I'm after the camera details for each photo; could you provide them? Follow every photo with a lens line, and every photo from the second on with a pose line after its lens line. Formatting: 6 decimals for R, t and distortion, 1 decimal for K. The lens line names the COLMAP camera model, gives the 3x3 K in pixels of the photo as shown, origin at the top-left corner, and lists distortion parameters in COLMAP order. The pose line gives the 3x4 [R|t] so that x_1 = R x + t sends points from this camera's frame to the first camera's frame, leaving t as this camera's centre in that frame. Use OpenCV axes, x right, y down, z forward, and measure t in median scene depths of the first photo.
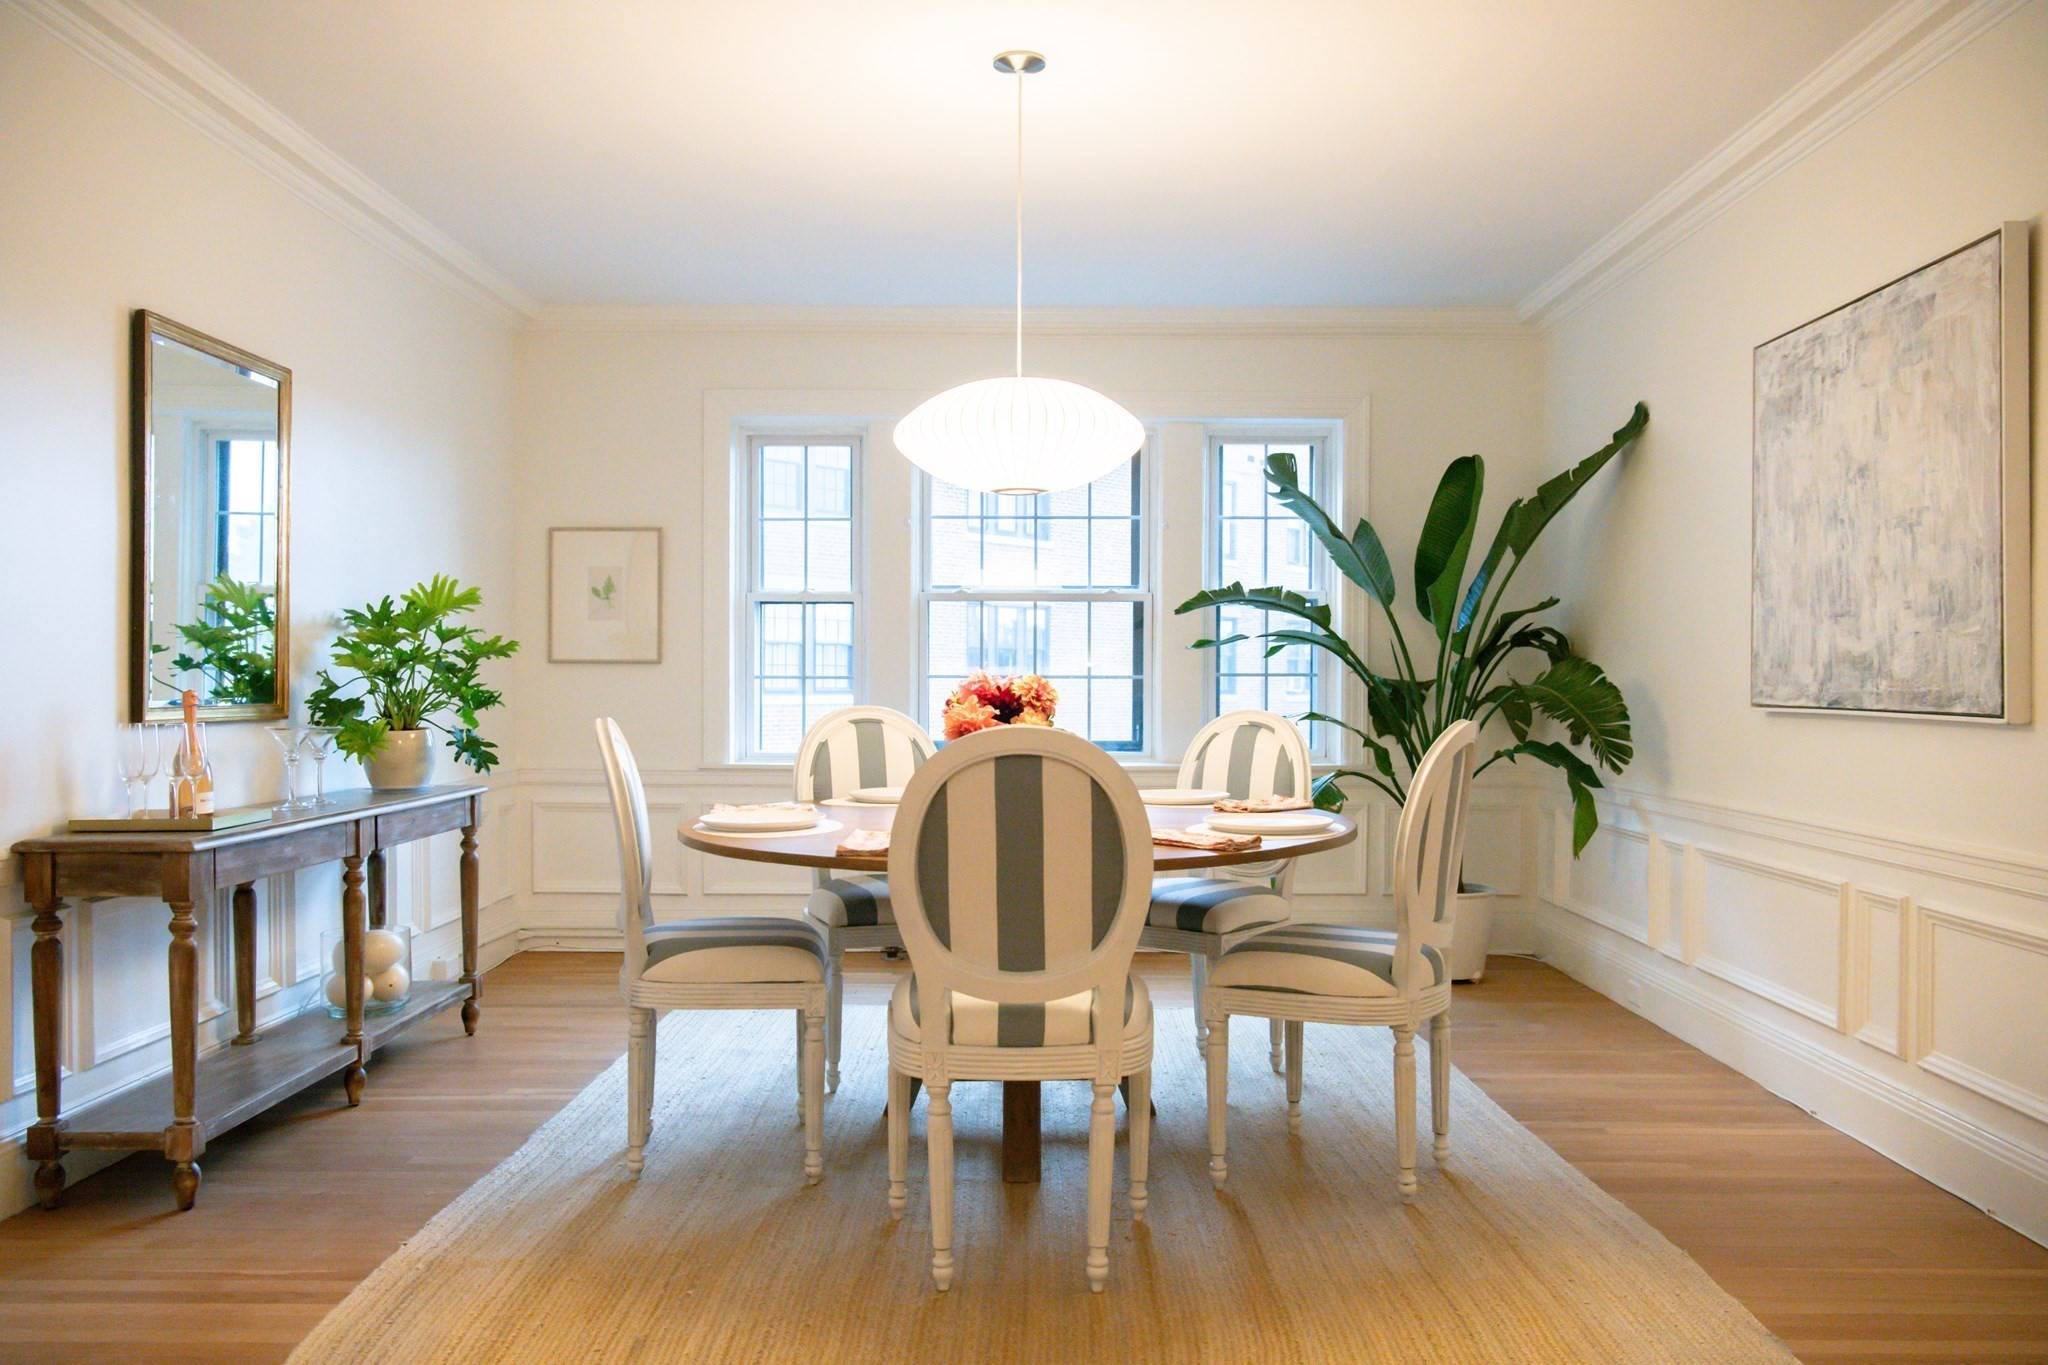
lens RADIAL K [[1605.7, 0, 1028.8], [0, 1605.7, 692.1], [0, 0, 1]] dist [-0.010449, 0.003237]
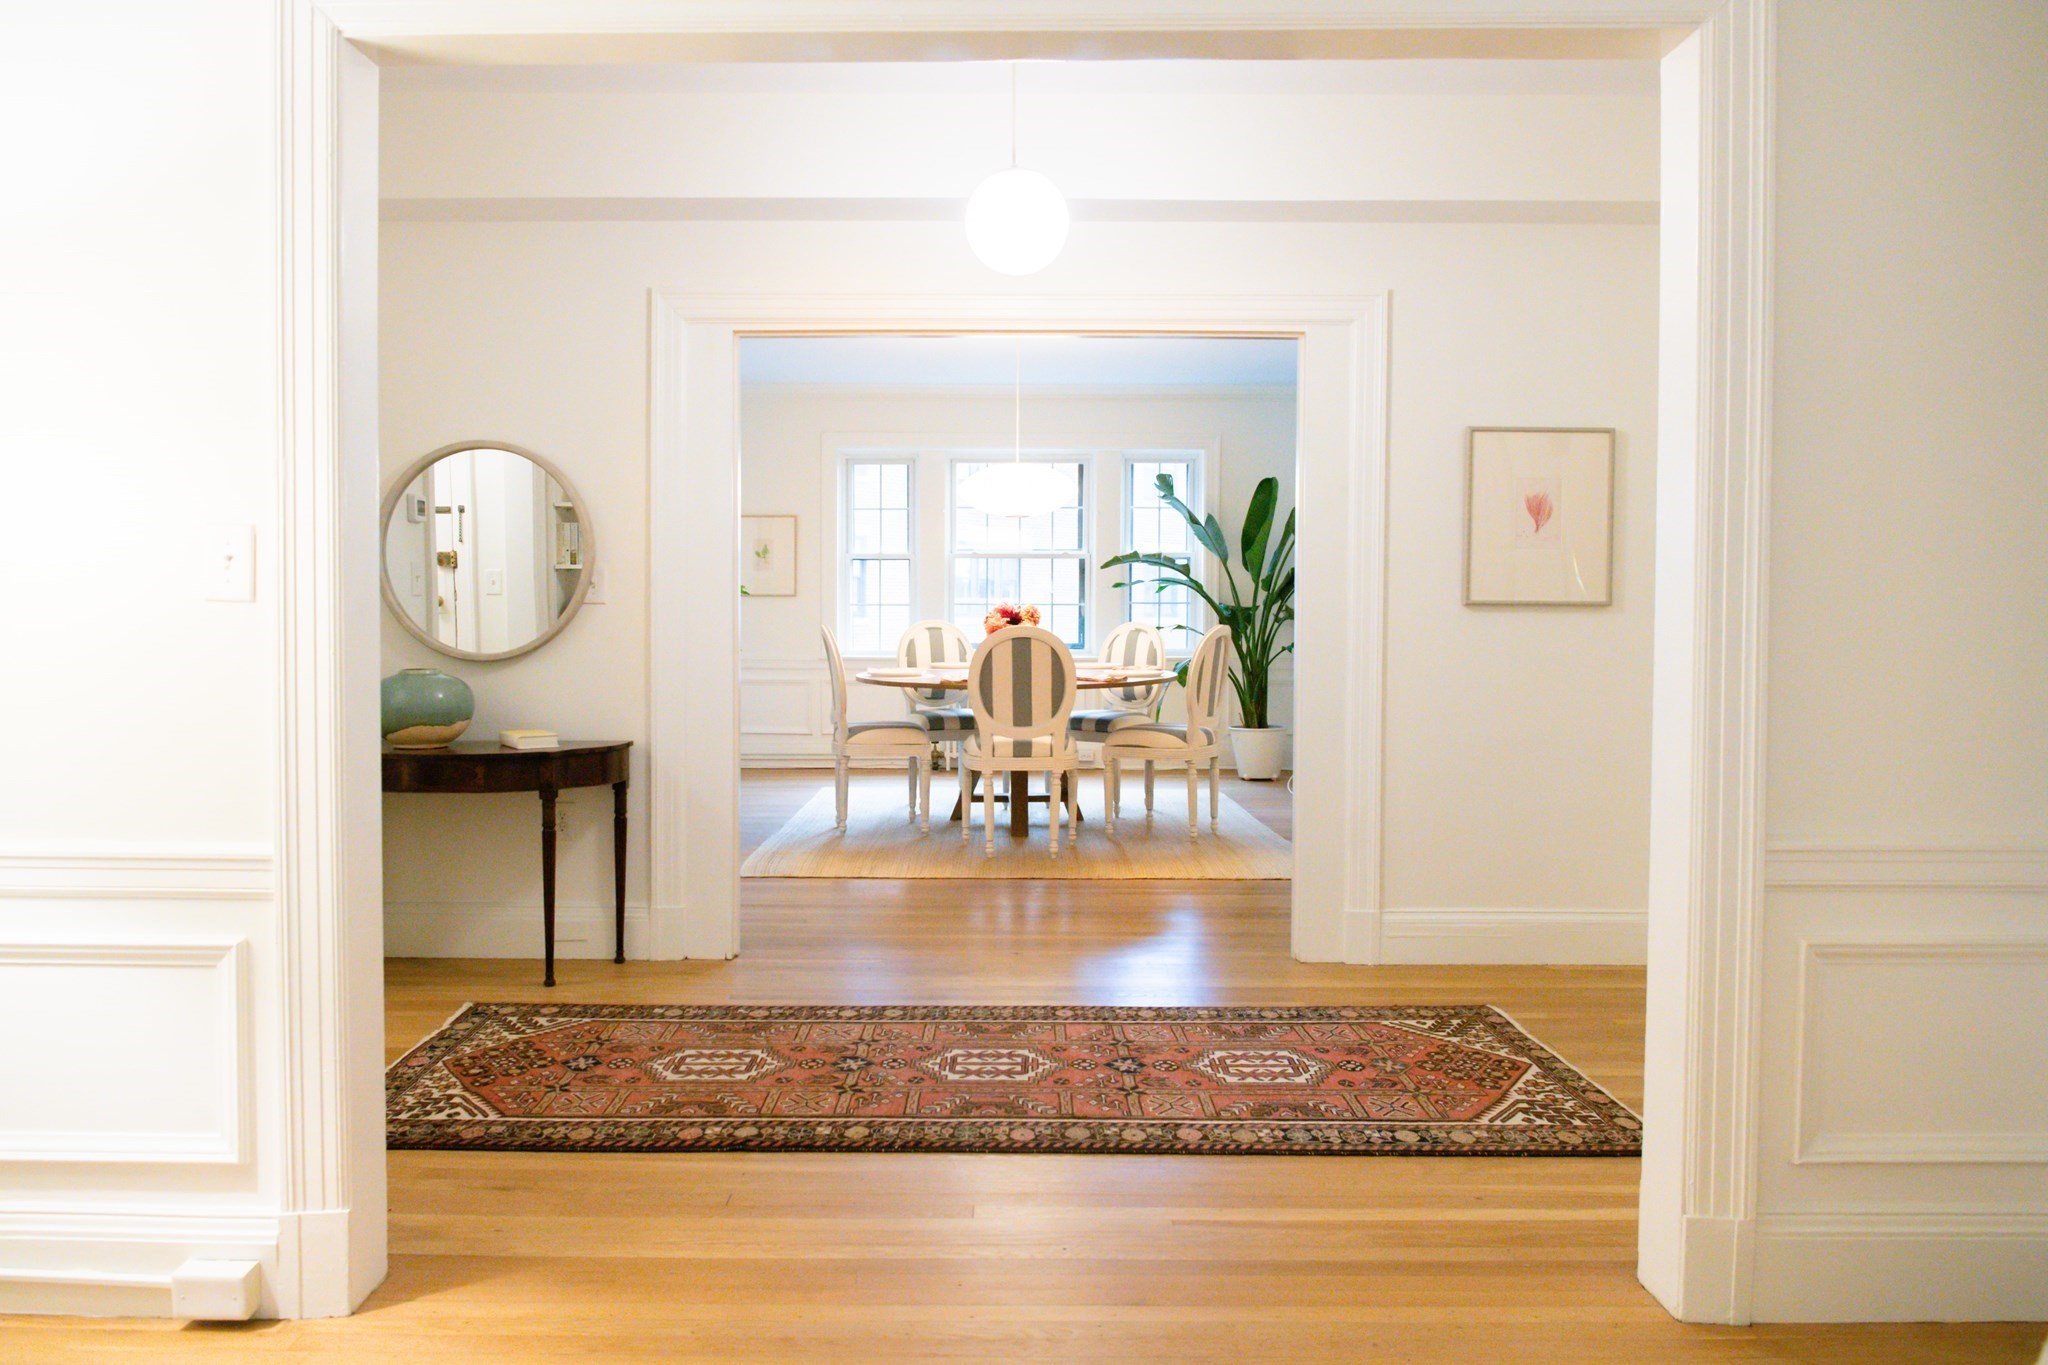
lens RADIAL K [[1496.6, 0, 979.8], [0, 1496.6, 656.2], [0, 0, 1]] dist [-0.041580, -0.001172]
pose [[0.999915, -0.001275, -0.012962, -0.027386], [0.001612, 0.999659, 0.026073, 0.005581], [0.012925, -0.026092, 0.999576, -0.873172]]
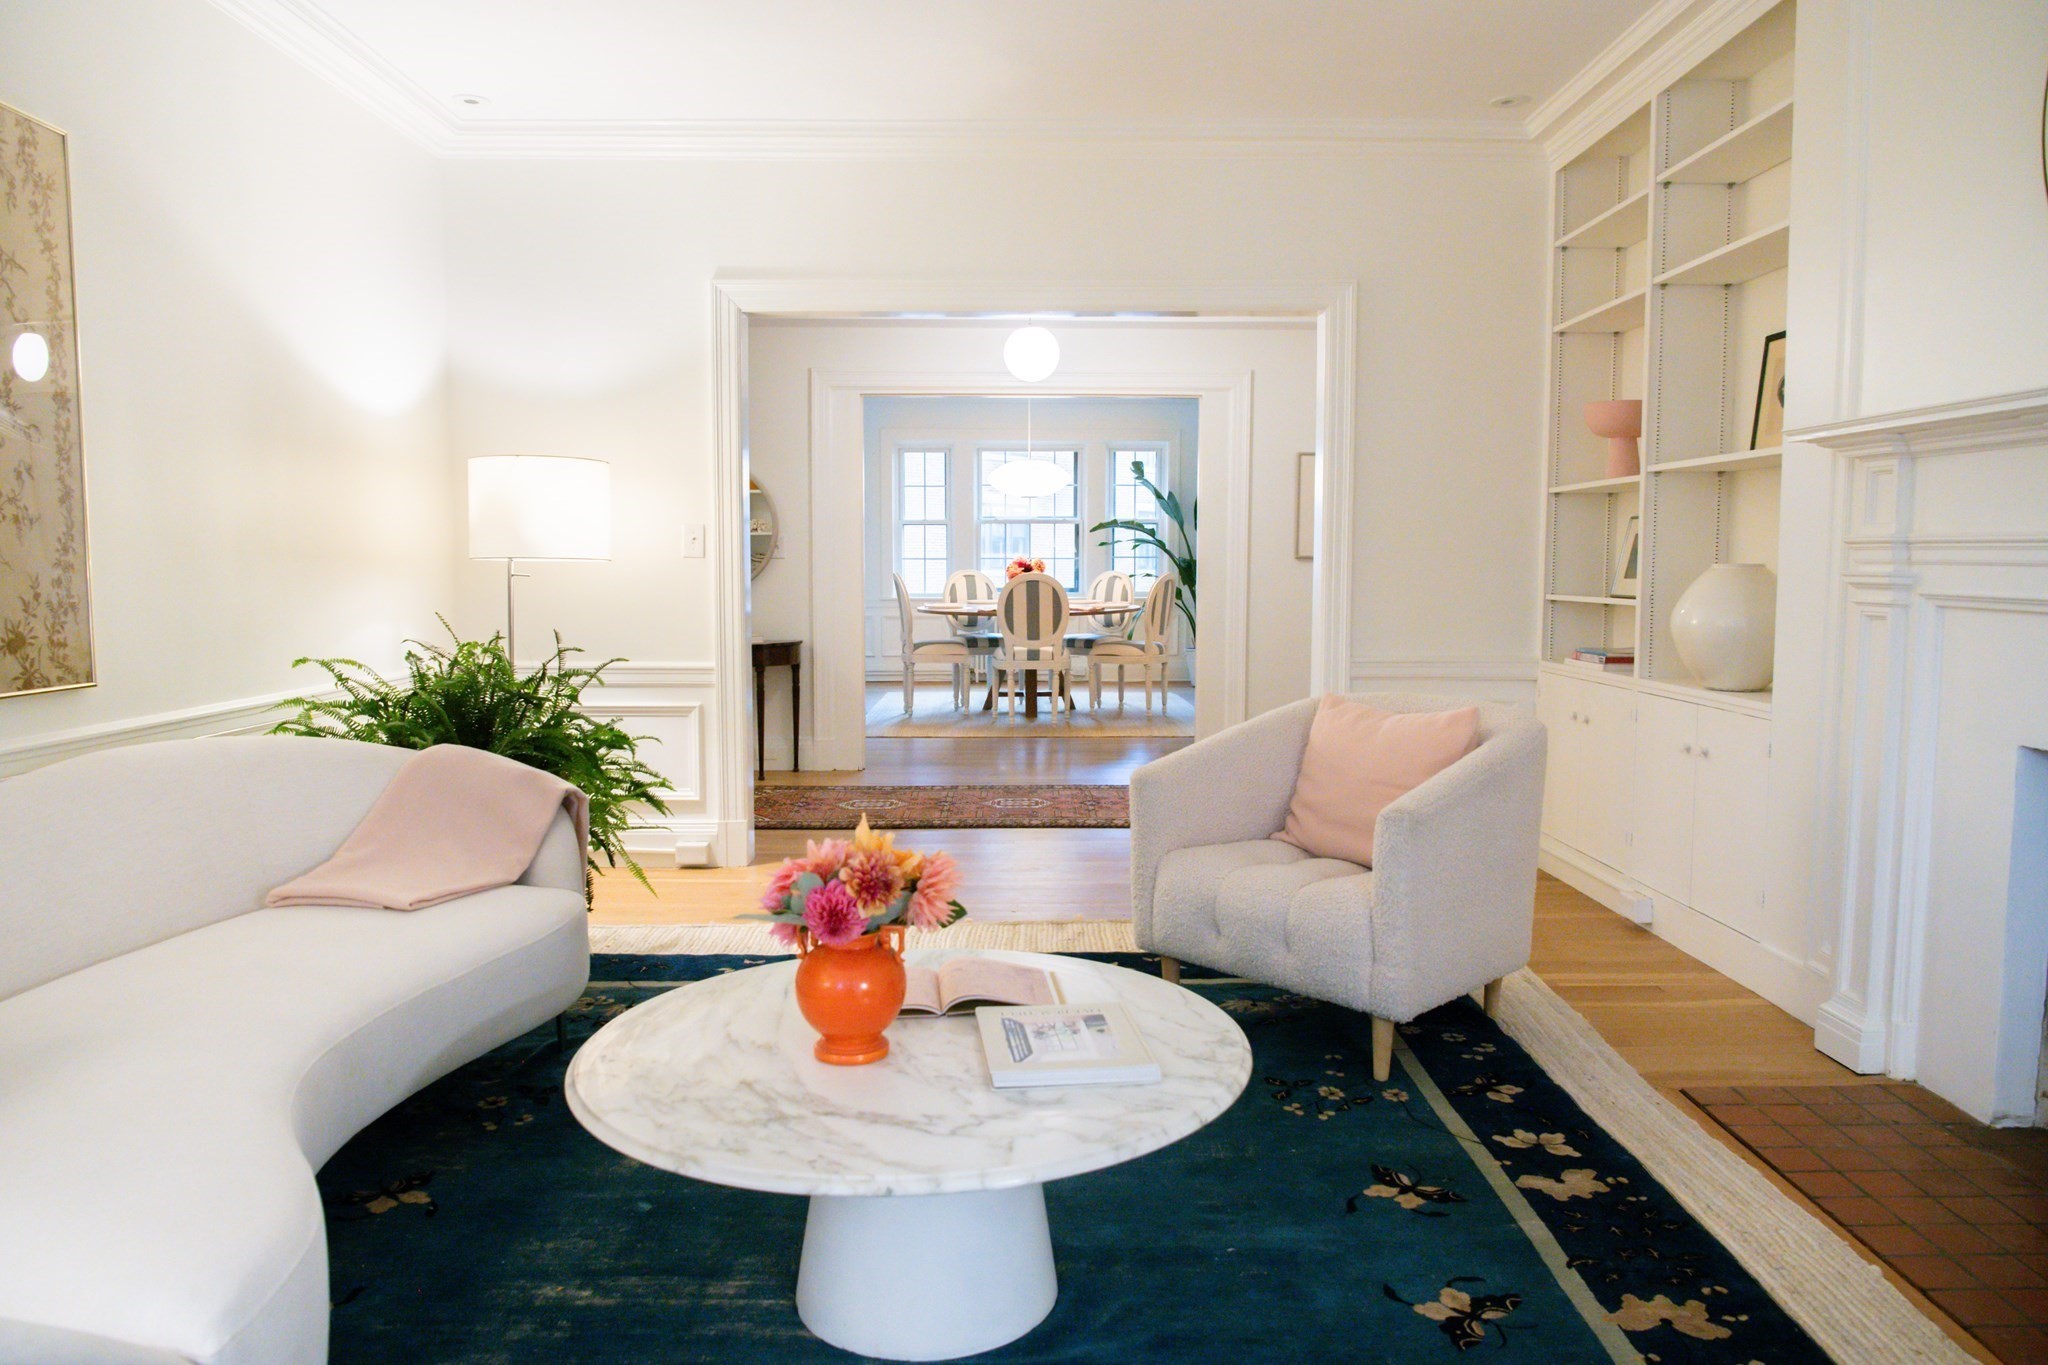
lens RADIAL K [[1431.7, 0, 1018.6], [0, 1431.7, 696.3], [0, 0, 1]] dist [-0.022103, 0.001565]
pose [[0.999964, -0.003983, 0.007556, -0.043728], [0.003306, 0.996152, 0.087579, 0.010922], [-0.007876, -0.087551, 0.996129, -1.558825]]
